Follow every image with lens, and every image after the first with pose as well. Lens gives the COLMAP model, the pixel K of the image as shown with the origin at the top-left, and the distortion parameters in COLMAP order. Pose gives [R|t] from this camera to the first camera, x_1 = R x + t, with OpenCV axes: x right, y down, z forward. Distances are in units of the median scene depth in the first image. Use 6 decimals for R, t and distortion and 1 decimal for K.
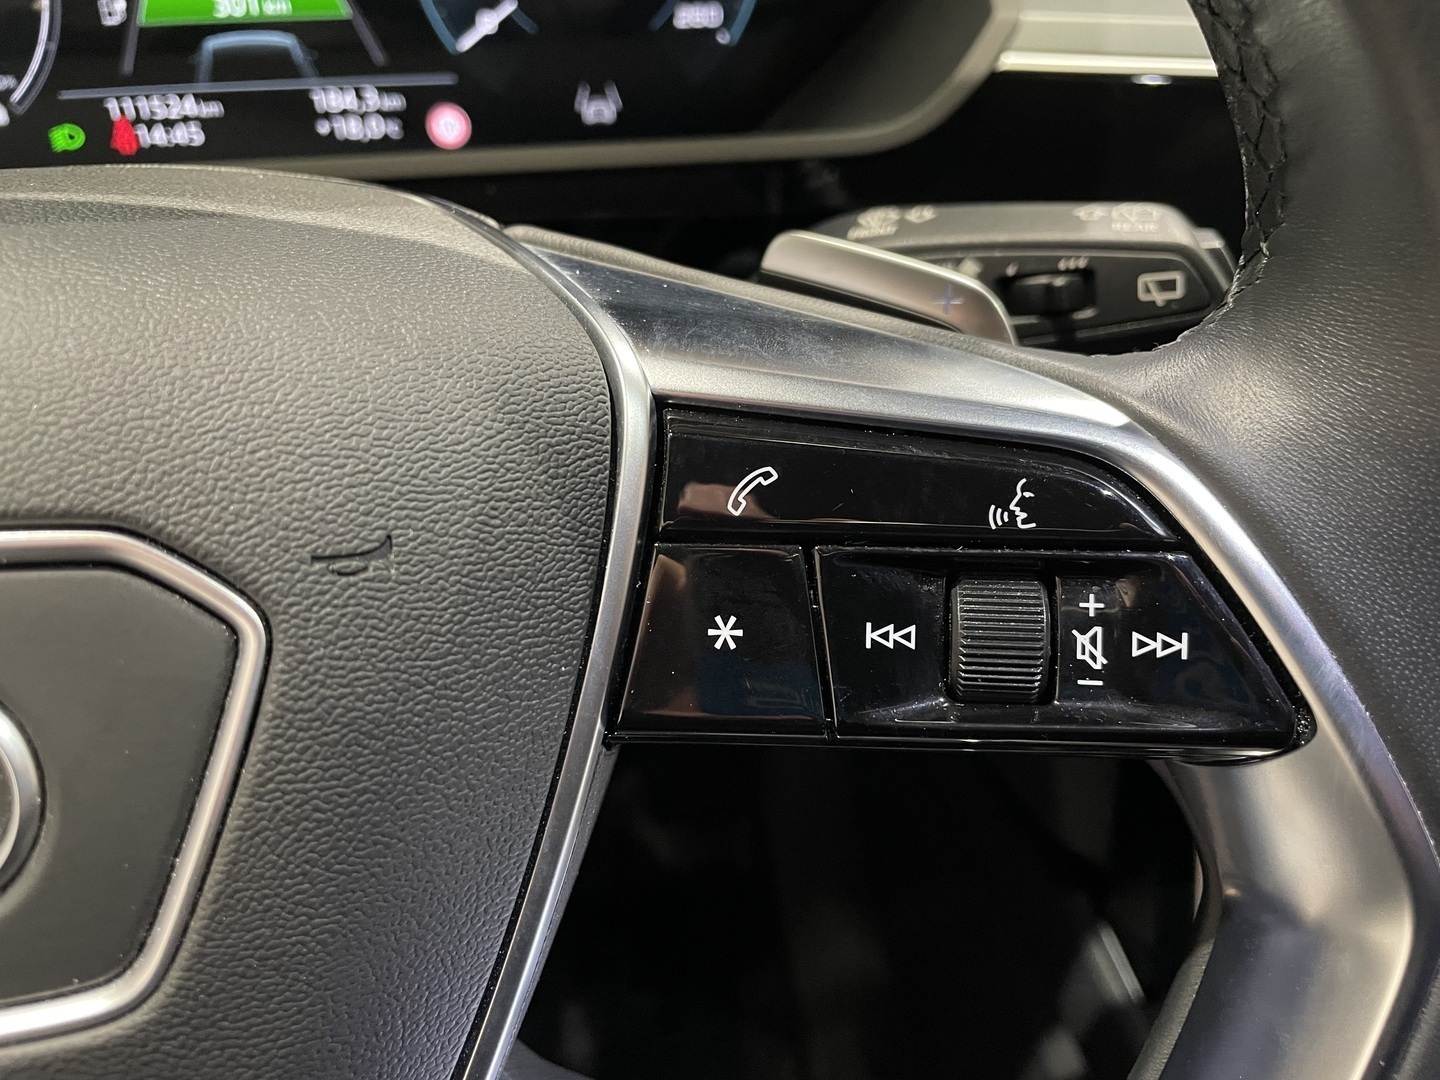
lens RADIAL K [[1131.7, 0, 720.0], [0, 1131.7, 540.0], [0, 0, 1]] dist [0.083226, -0.145778]
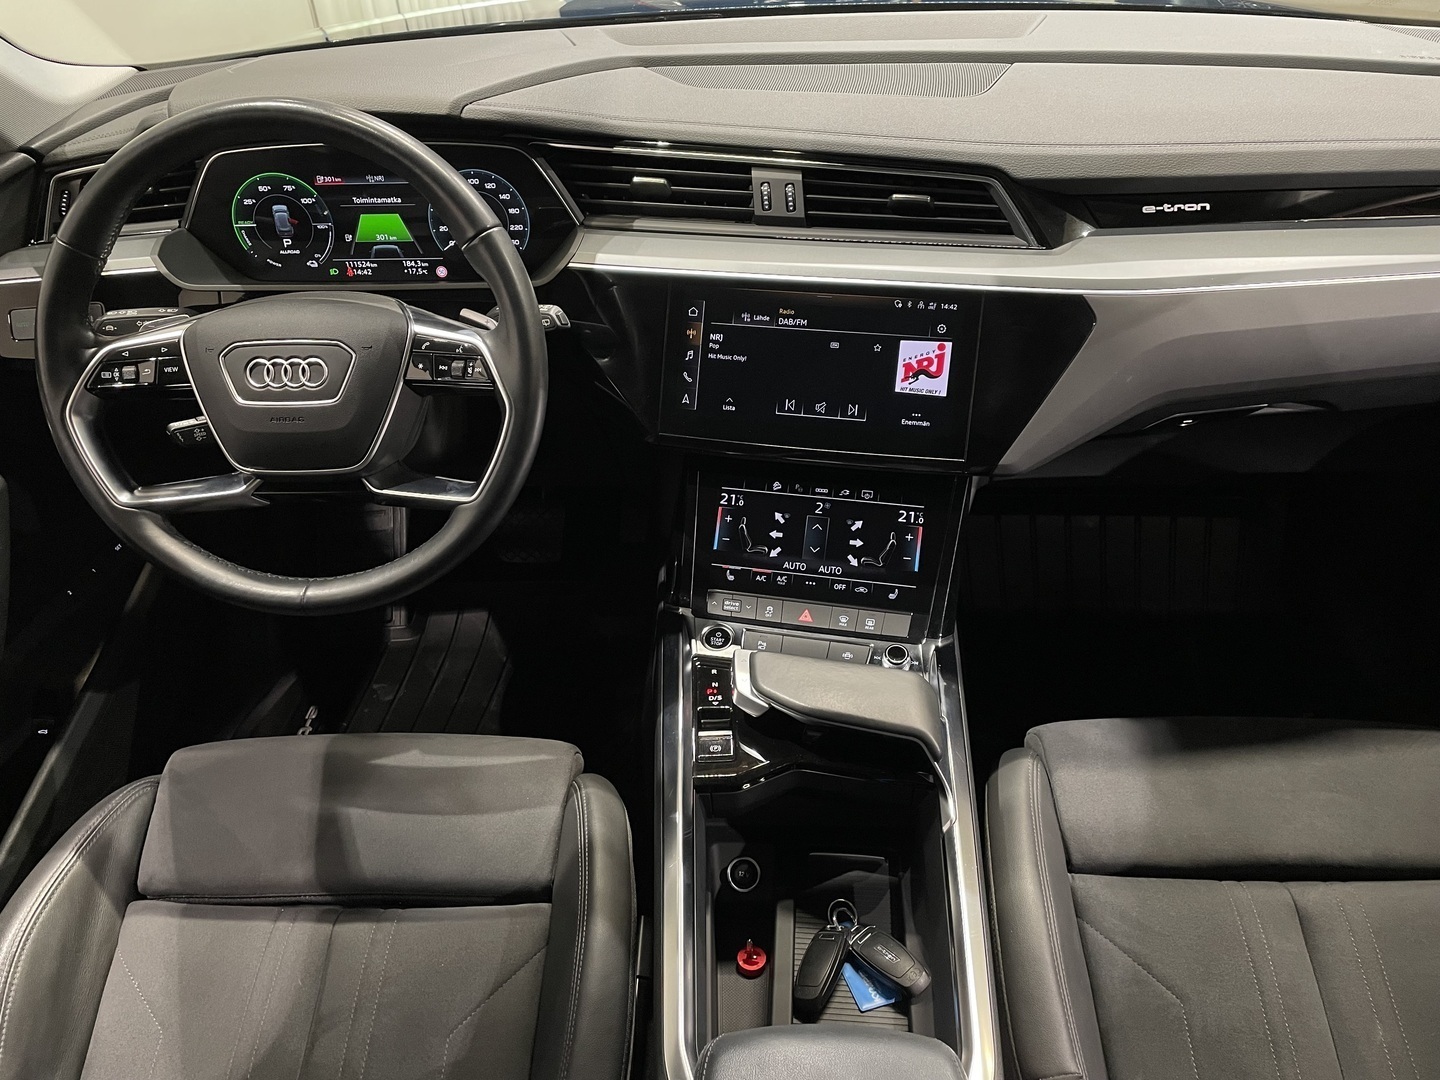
lens RADIAL K [[1150.1, 0, 740.7], [0, 1150.1, 562.1], [0, 0, 1]] dist [0.090566, -0.127246]
pose [[0.985929, 0.066223, -0.153485, 2.027033], [-0.070759, 0.997198, -0.024273, 0.856503], [0.151447, 0.034792, 0.987853, -3.701556]]
